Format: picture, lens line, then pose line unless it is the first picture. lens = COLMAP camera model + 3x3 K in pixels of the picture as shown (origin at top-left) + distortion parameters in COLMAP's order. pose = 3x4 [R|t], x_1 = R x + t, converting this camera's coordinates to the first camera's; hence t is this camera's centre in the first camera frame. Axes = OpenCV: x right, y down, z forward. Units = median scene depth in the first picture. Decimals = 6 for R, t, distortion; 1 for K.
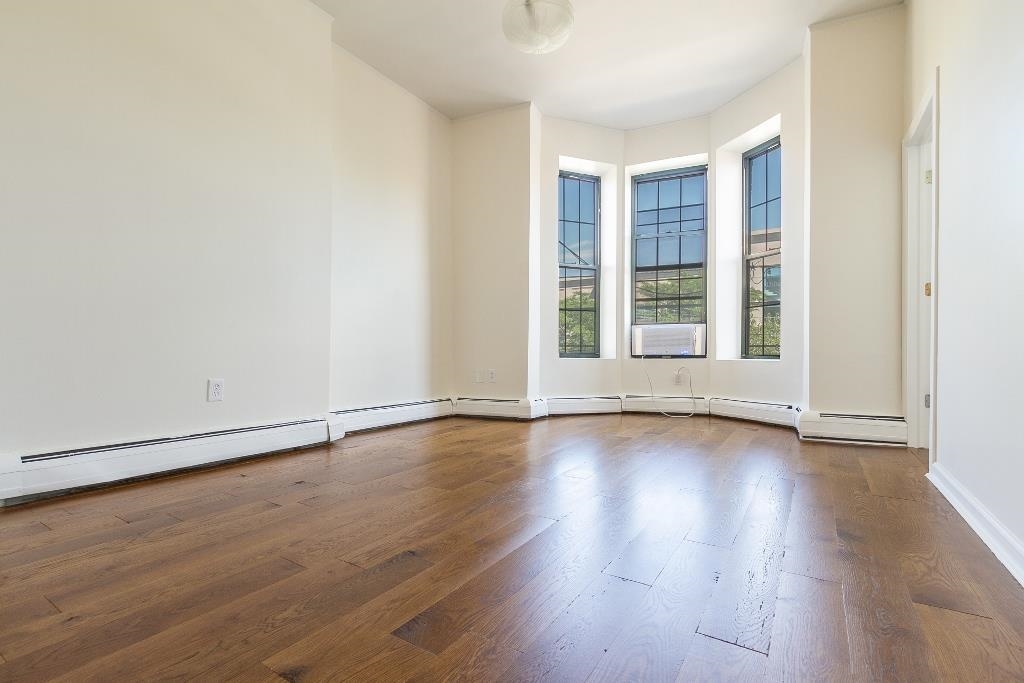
lens RADIAL K [[491.9, 0, 497.7], [0, 491.9, 355.8], [0, 0, 1]] dist [0.004751, -0.005931]
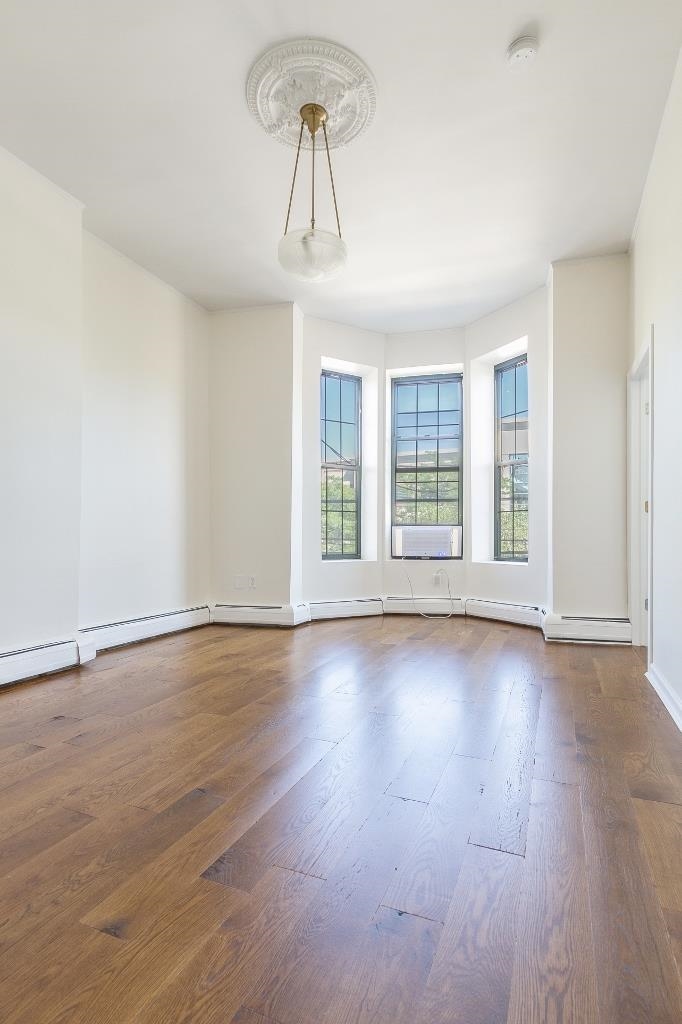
lens RADIAL K [[543.3, 0, 341.3], [0, 543.3, 525.0], [0, 0, 1]] dist [0.004848, -0.008292]
pose [[0.981042, -0.001088, 0.193793, -0.063283], [0.002211, 0.999982, -0.005579, -0.083372], [-0.193784, 0.005902, 0.981026, -0.095911]]
